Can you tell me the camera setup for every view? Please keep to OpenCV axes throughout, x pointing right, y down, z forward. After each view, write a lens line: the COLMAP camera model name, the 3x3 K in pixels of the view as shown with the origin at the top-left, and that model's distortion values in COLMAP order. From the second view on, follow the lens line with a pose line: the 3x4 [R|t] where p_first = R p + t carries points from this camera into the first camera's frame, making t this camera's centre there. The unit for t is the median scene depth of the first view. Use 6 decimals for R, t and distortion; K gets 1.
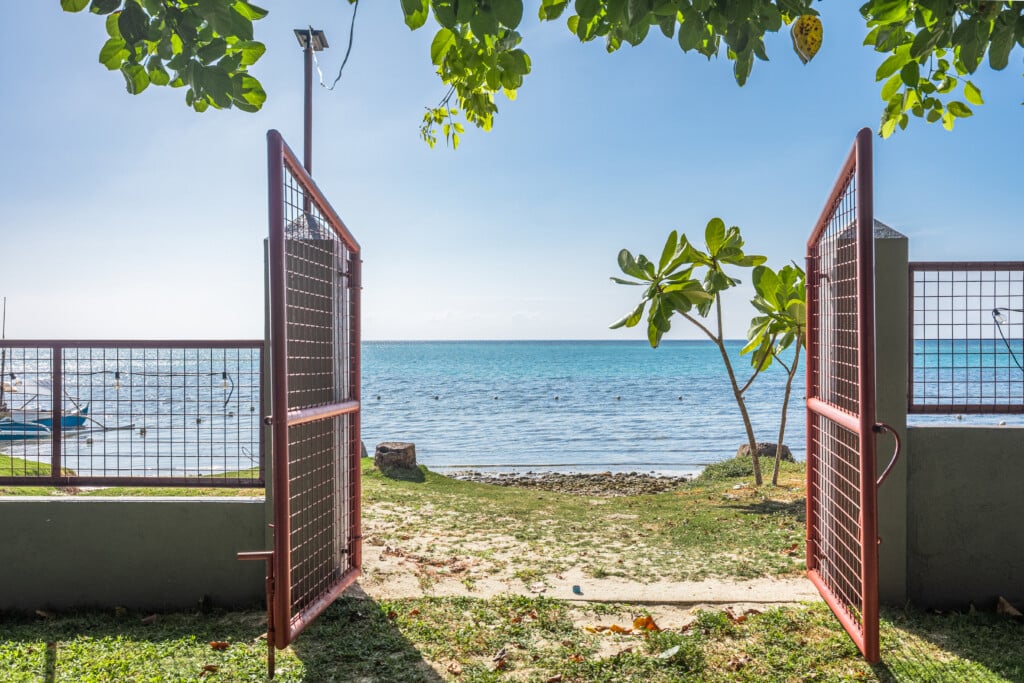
lens RADIAL K [[961.1, 0, 512.3], [0, 961.1, 336.3], [0, 0, 1]] dist [-0.021344, 0.000000]
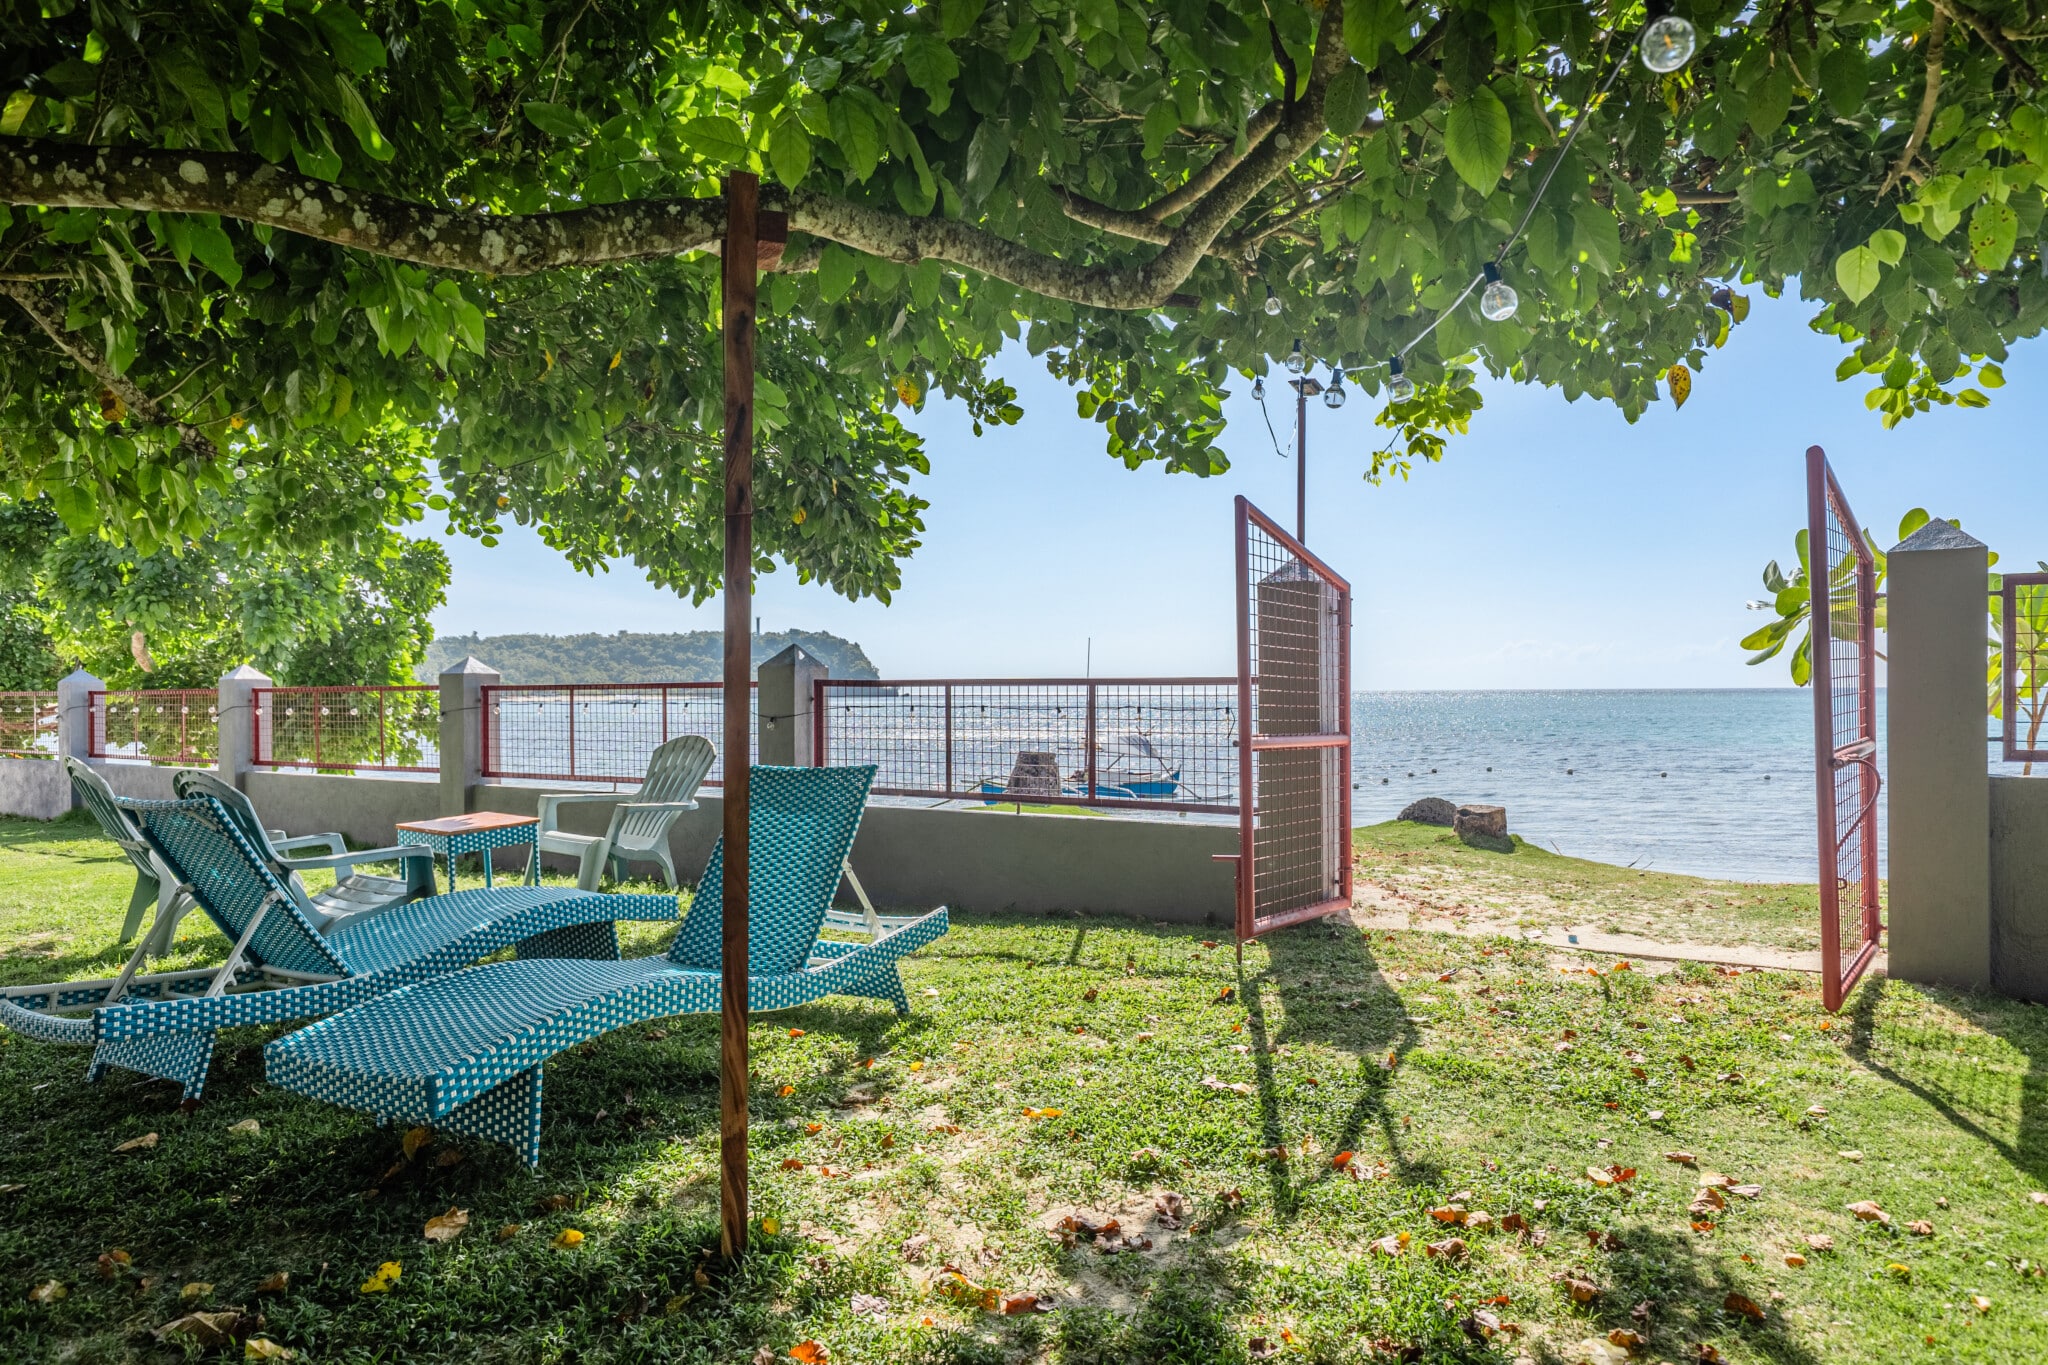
lens RADIAL K [[1357.8, 0, 1024.3], [0, 1357.8, 684.9], [0, 0, 1]] dist [0.000439, -0.000040]
pose [[0.853458, -0.002569, -0.521156, 0.301023], [0.000554, 0.999992, -0.004021, 0.019159], [0.521162, 0.003143, 0.853452, -0.419473]]
